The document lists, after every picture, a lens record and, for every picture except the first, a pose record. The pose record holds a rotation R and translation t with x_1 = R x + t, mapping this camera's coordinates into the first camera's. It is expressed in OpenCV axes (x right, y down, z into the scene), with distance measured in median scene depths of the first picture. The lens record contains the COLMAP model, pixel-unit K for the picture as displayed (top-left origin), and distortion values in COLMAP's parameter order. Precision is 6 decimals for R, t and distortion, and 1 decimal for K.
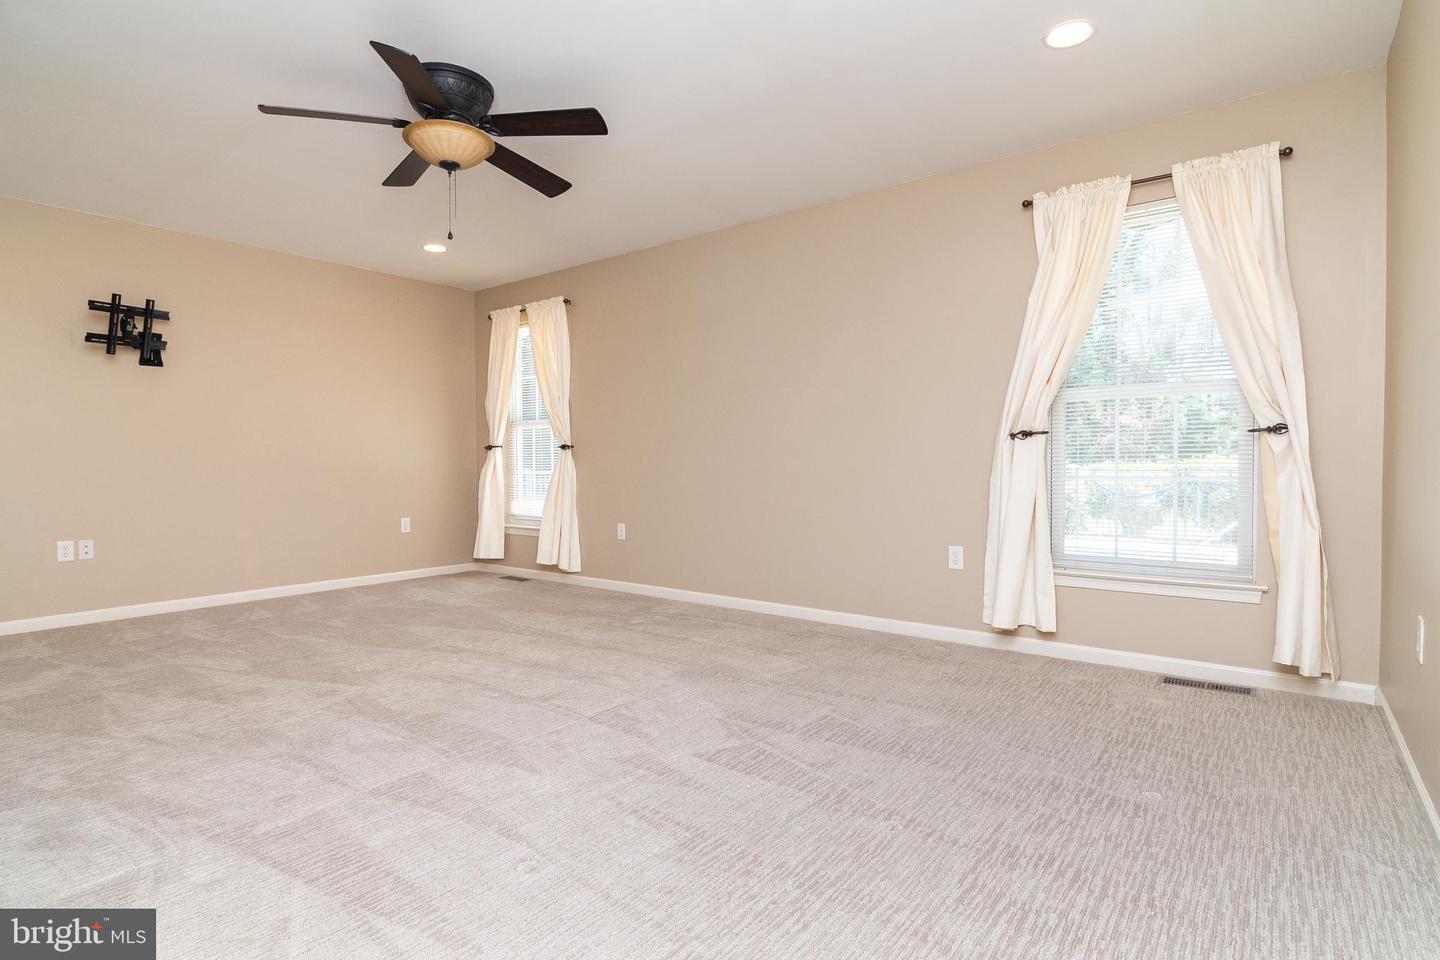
lens RADIAL K [[718.6, 0, 724.8], [0, 718.6, 454.5], [0, 0, 1]] dist [0.004873, 0.000849]
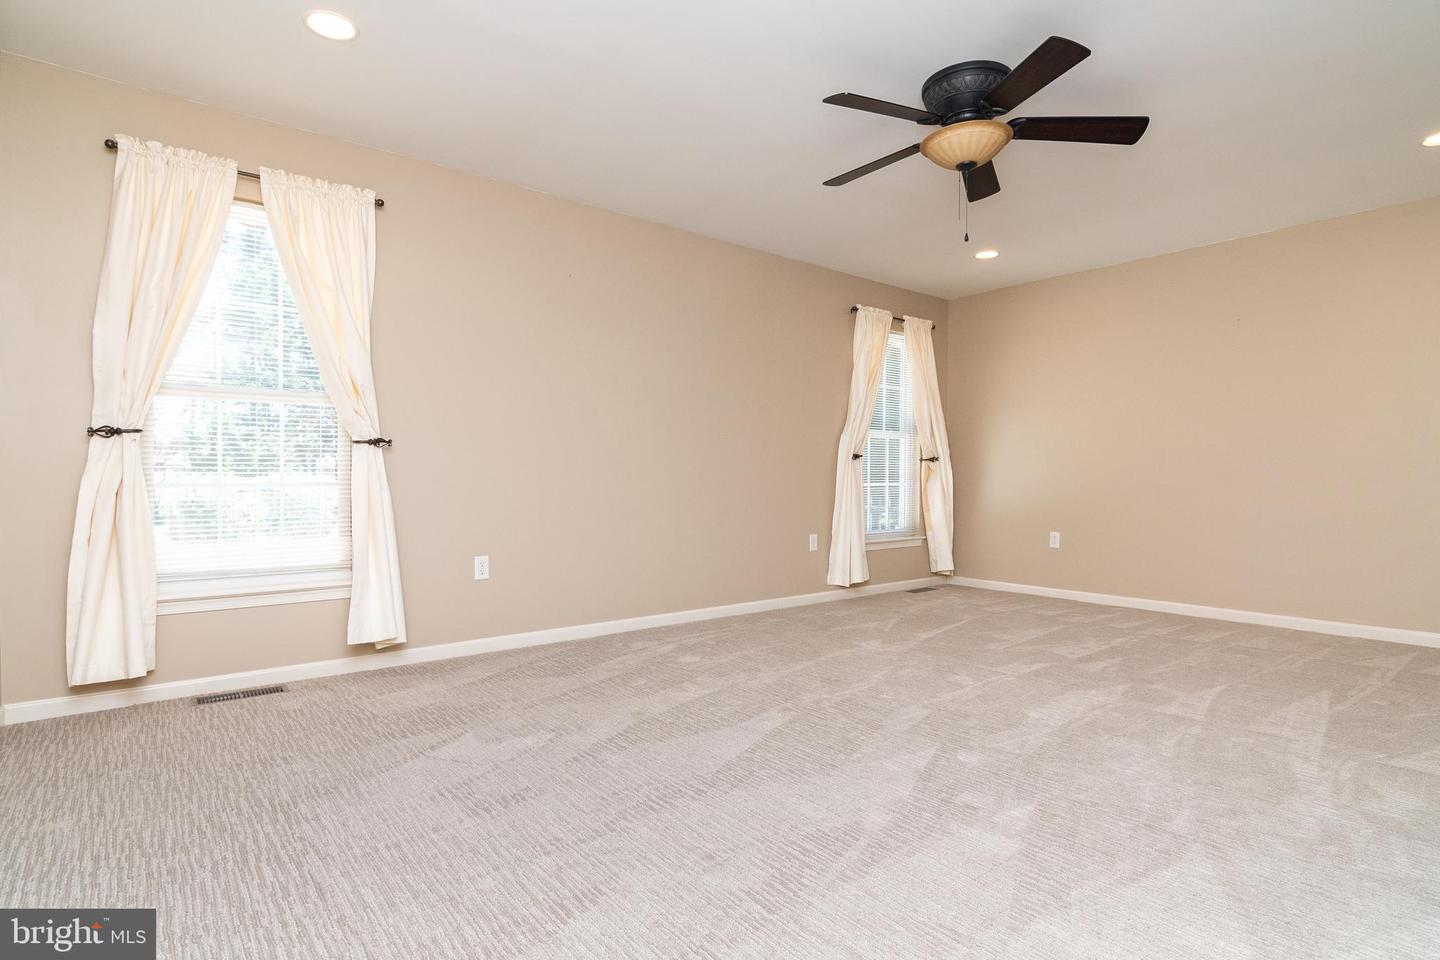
lens RADIAL K [[750.1, 0, 720.0], [0, 750.1, 480.0], [0, 0, 1]] dist [-0.052994, 0.000591]
pose [[0.223303, -0.004512, 0.974739, -0.601013], [-0.022092, 0.999709, 0.009688, 0.006386], [-0.974499, -0.023698, 0.223138, 0.453828]]
